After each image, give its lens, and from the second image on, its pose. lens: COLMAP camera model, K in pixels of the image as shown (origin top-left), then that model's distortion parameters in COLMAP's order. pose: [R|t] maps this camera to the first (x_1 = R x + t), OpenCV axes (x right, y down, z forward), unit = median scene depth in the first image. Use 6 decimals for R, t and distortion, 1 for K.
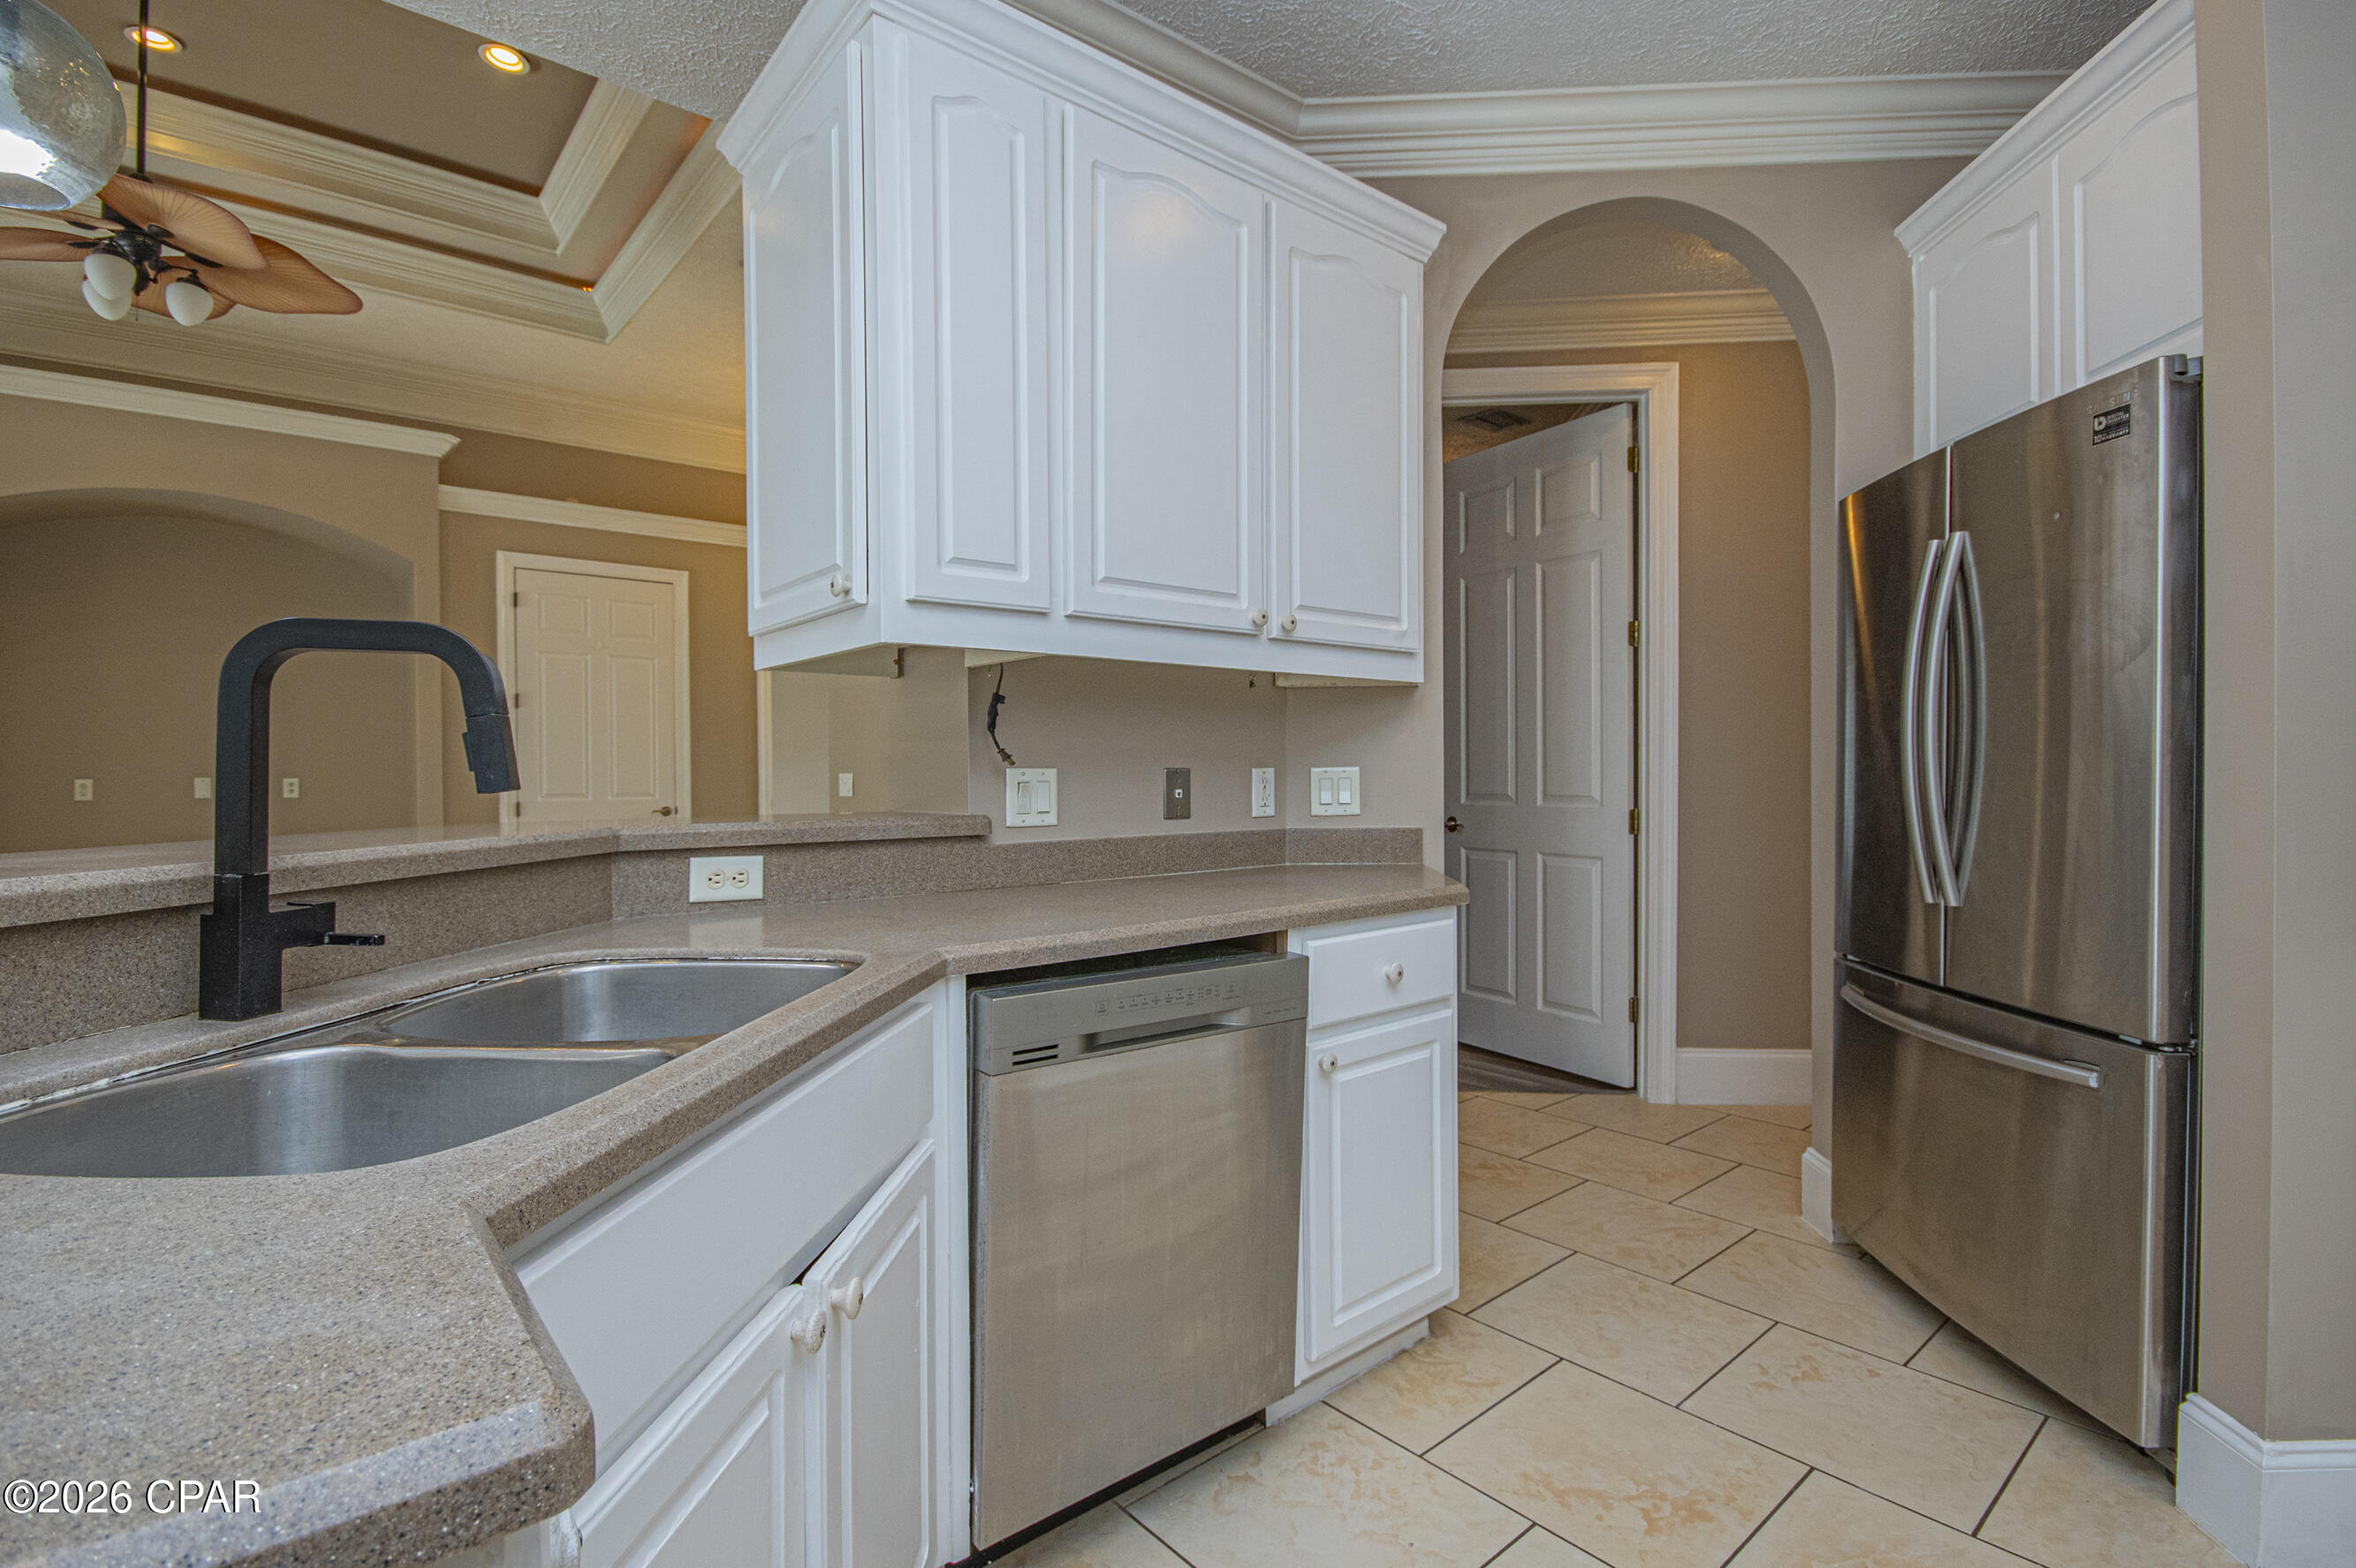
lens RADIAL K [[1099.0, 0, 1182.2], [0, 1099.0, 779.7], [0, 0, 1]] dist [0.003623, -0.007998]
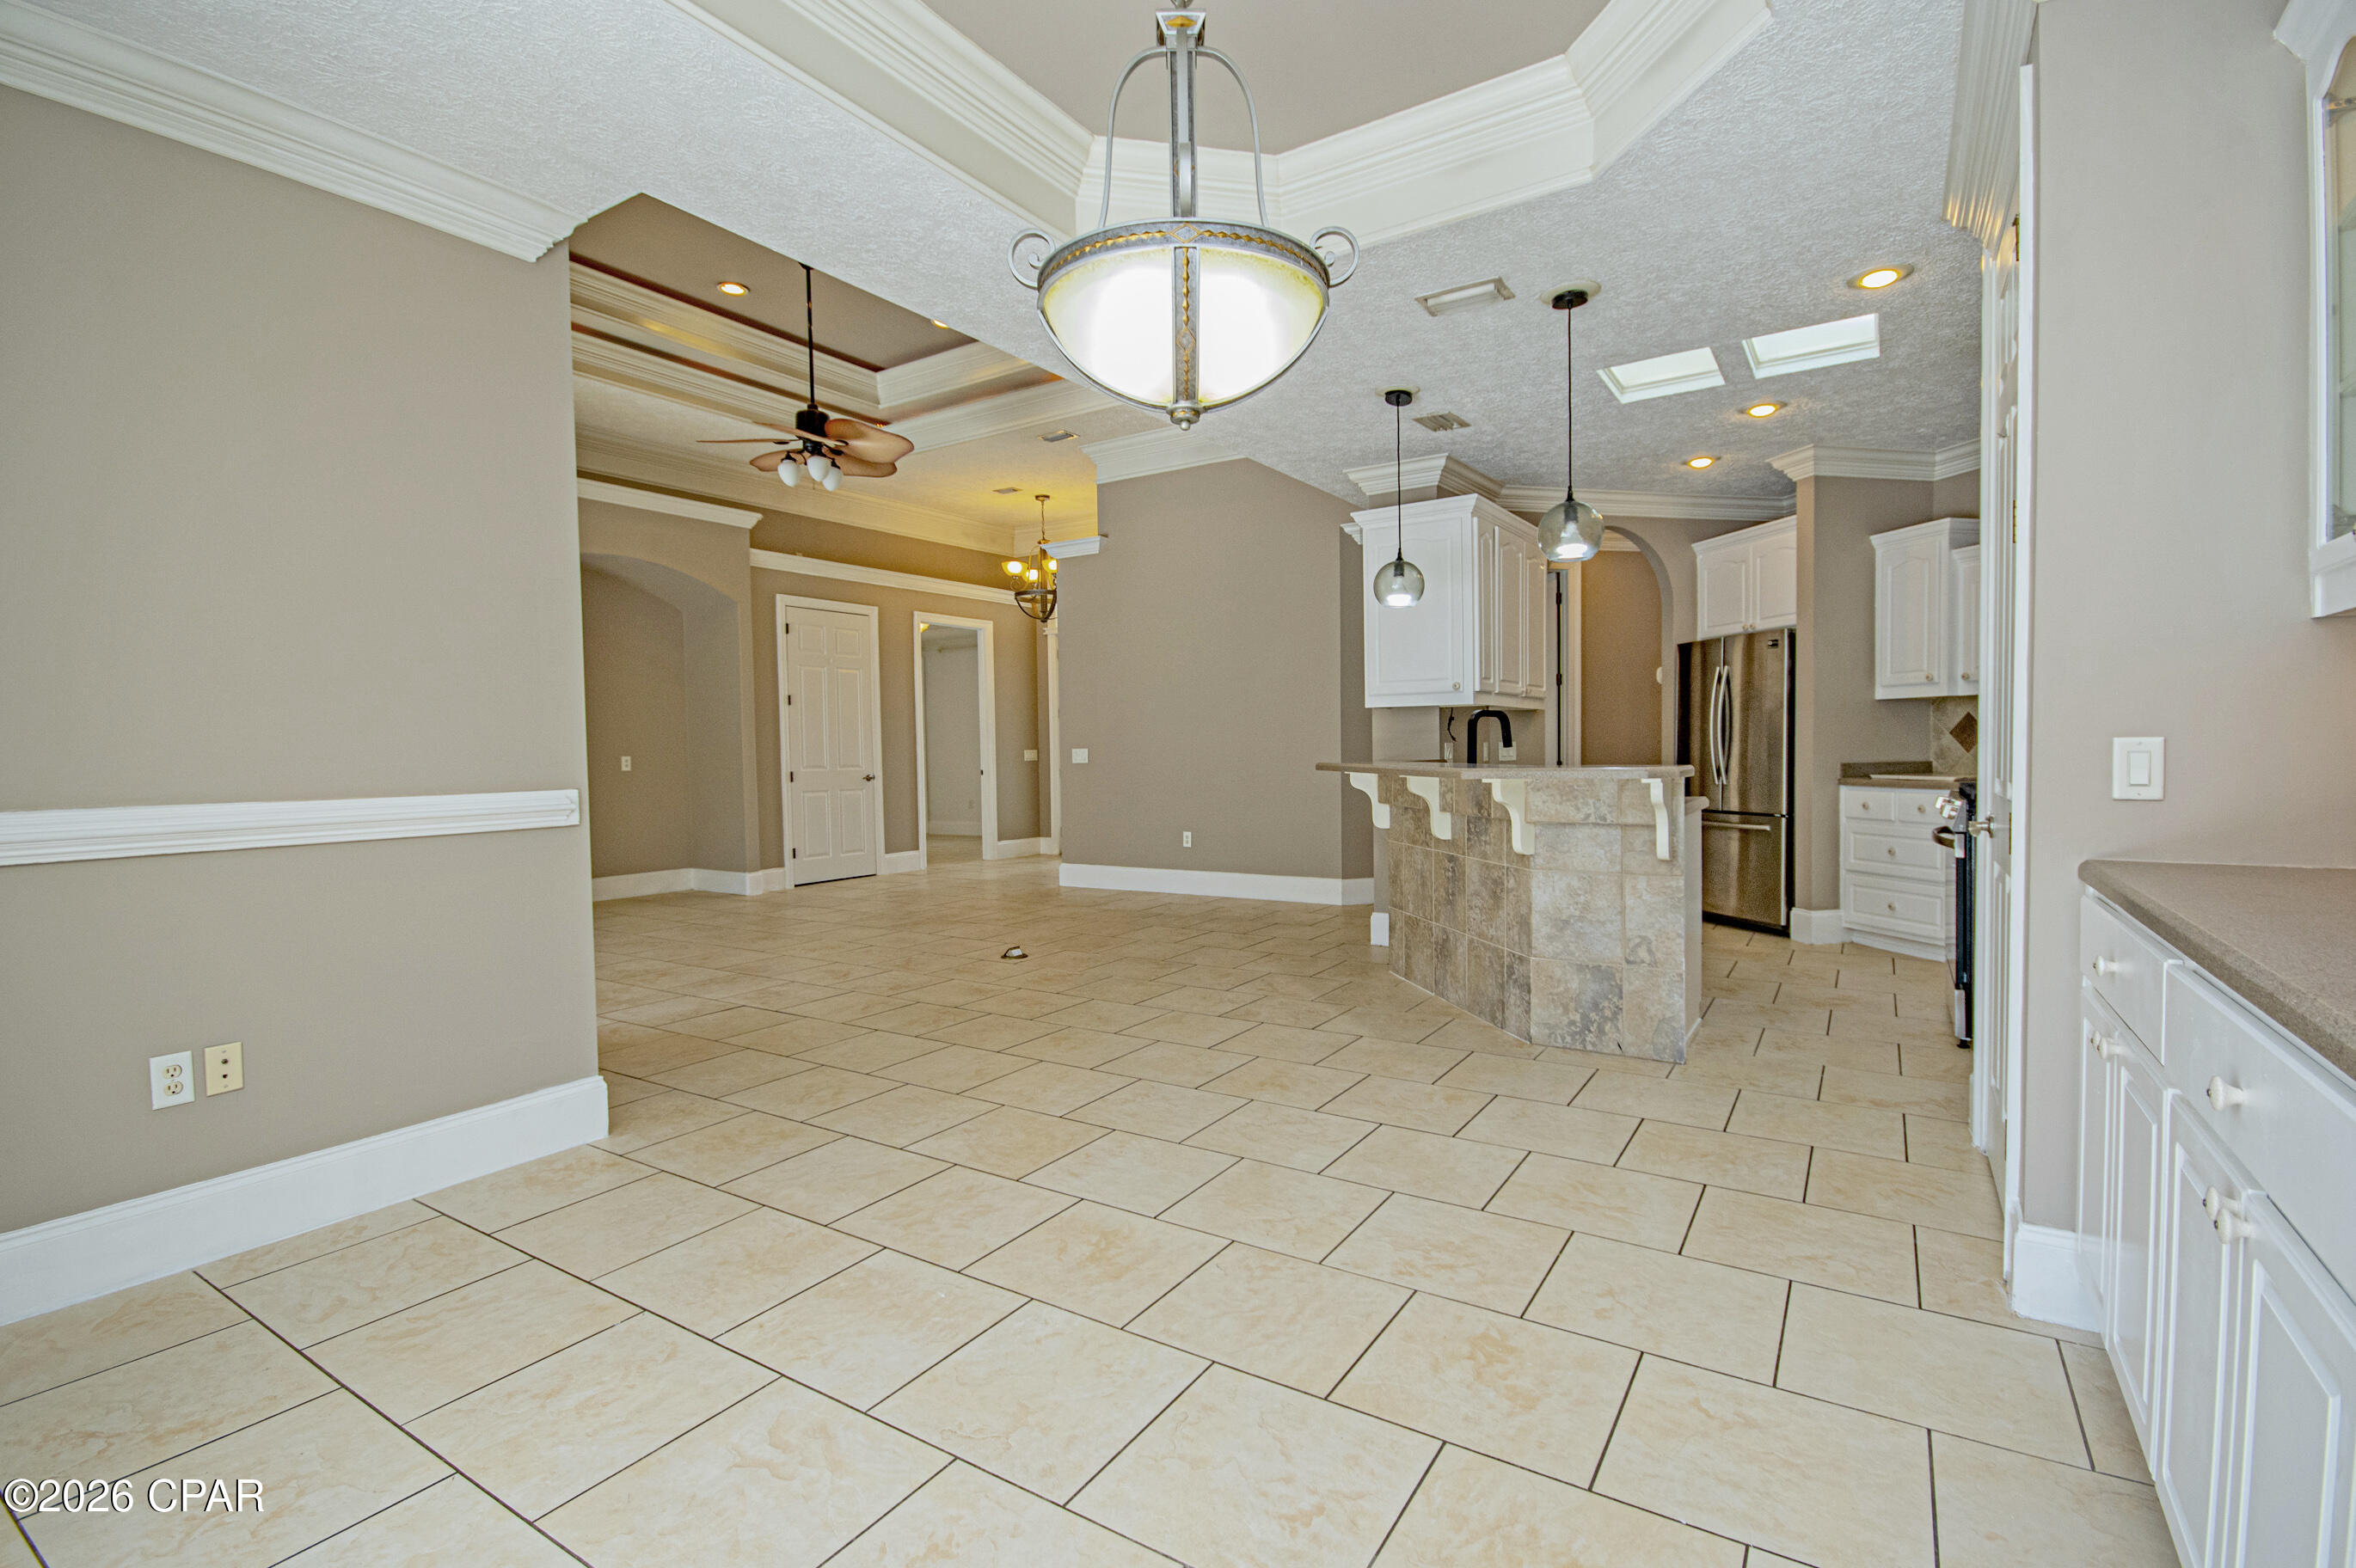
lens RADIAL K [[1072.0, 0, 1183.6], [0, 1072.0, 780.9], [0, 0, 1]] dist [0.001023, 0.000107]
pose [[0.959829, -0.015492, 0.280157, -1.547458], [0.009880, 0.999721, 0.021435, 0.021847], [-0.280411, -0.017806, 0.959715, -1.421755]]
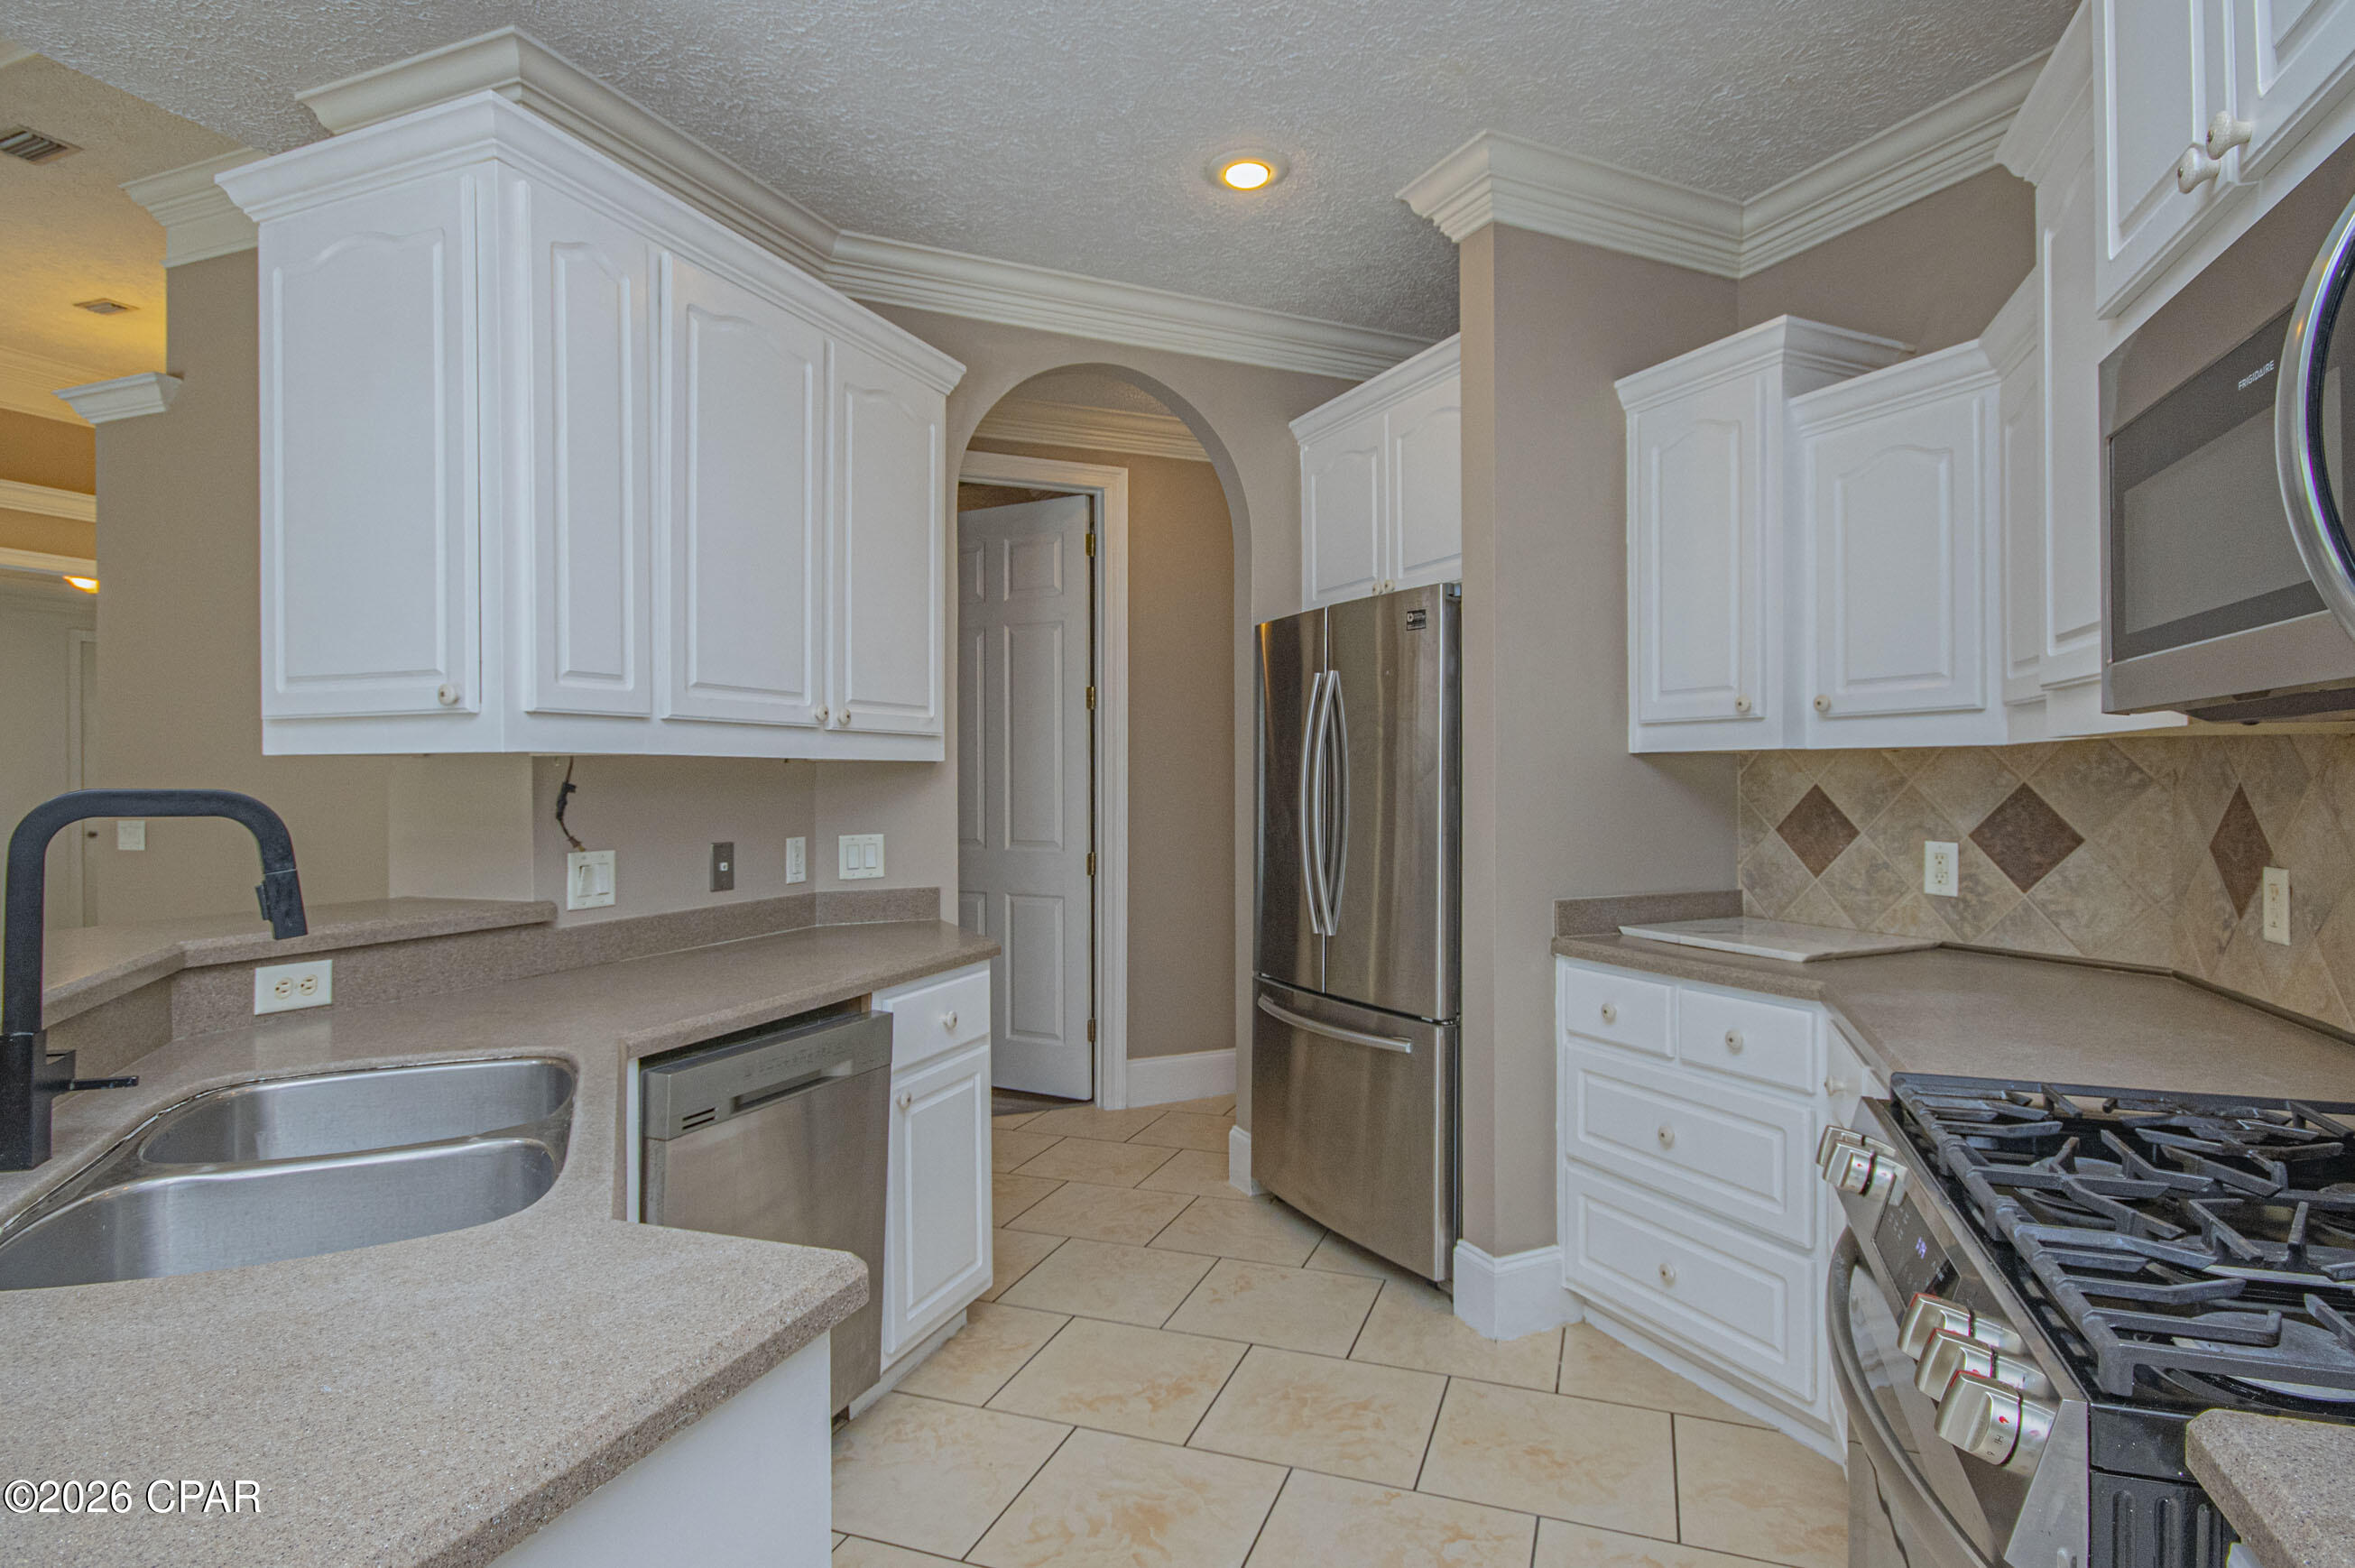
lens RADIAL K [[1243.0, 0, 1177.5], [0, 1243.0, 784.0], [0, 0, 1]] dist [-0.004474, 0.000113]
pose [[0.875743, -0.001721, 0.482775, -0.225987], [0.003211, 0.999992, -0.002259, -0.071875], [-0.482768, 0.003528, 0.875741, -0.286328]]
